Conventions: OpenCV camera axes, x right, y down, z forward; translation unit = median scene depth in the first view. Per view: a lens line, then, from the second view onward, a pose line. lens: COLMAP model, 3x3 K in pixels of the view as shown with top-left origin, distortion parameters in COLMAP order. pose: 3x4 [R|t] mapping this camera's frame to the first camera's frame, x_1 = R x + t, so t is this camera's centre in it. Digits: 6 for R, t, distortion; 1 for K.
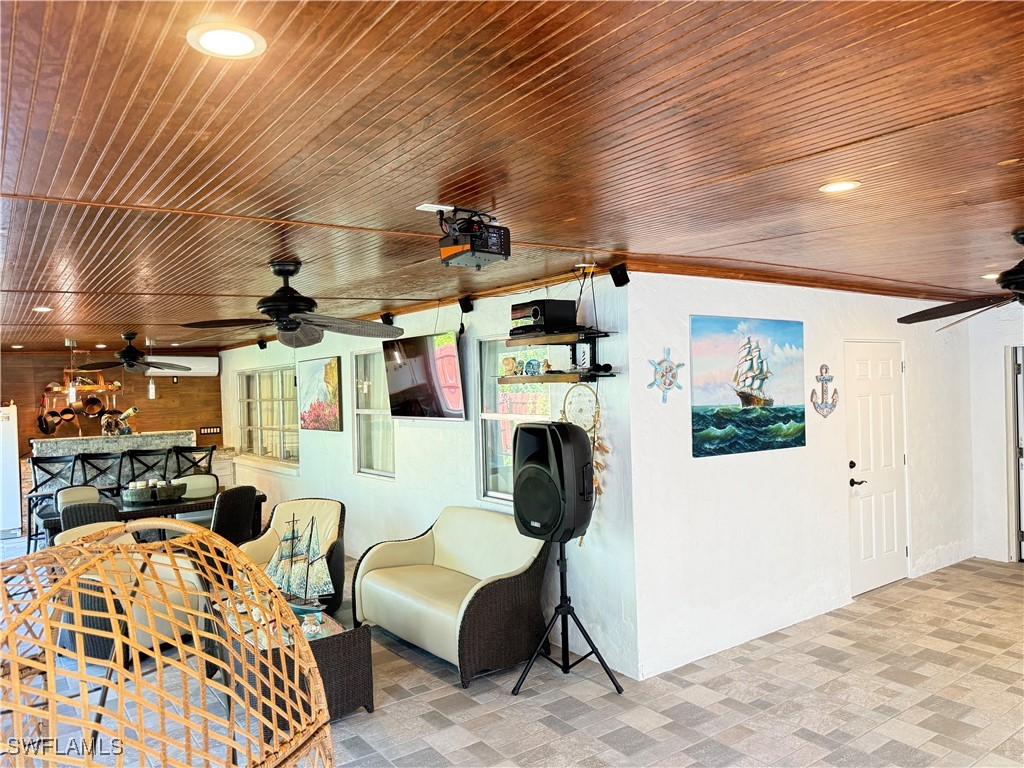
lens RADIAL K [[711.8, 0, 512.0], [0, 711.8, 384.0], [0, 0, 1]] dist [0.110277, -0.168673]
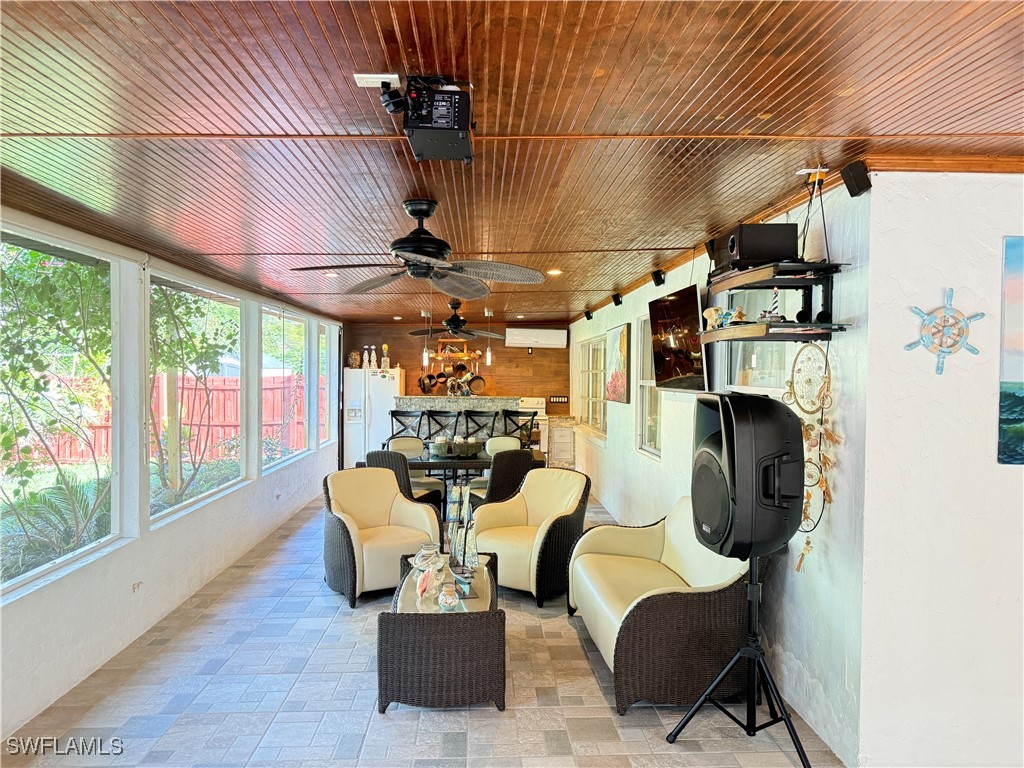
lens RADIAL K [[711.8, 0, 512.0], [0, 711.8, 384.0], [0, 0, 1]] dist [0.110277, -0.168673]
pose [[0.838622, 0.042851, -0.543026, 0.239212], [-0.029514, 0.999011, 0.033255, 0.024424], [0.543914, -0.011862, 0.839057, 0.237002]]
